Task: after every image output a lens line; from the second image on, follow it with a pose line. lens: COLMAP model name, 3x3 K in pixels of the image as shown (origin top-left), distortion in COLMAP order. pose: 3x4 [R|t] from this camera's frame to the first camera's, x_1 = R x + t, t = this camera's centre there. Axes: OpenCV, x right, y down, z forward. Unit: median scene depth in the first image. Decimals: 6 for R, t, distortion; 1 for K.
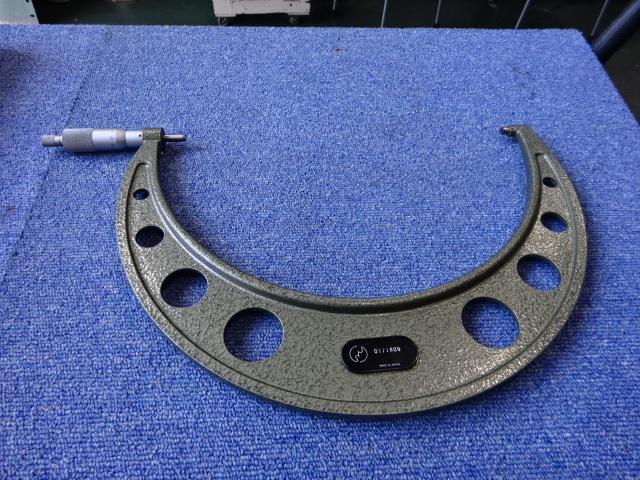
lens RADIAL K [[455.7, 0, 320.7], [0, 455.7, 238.8], [0, 0, 1]] dist [-0.003404, -0.005411]
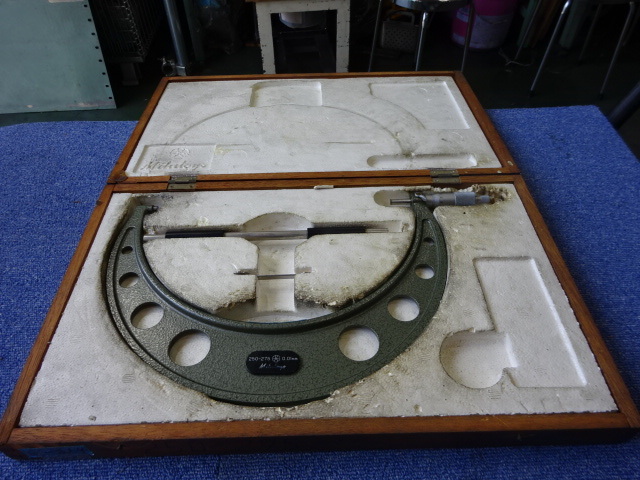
lens RADIAL K [[455.7, 0, 319.0], [0, 455.7, 241.1], [0, 0, 1]] dist [-0.003404, -0.005411]
pose [[0.998756, -0.031060, -0.039020, -0.230562], [0.026496, 0.993302, -0.112466, 0.074448], [0.042252, 0.111292, 0.992889, -0.356095]]
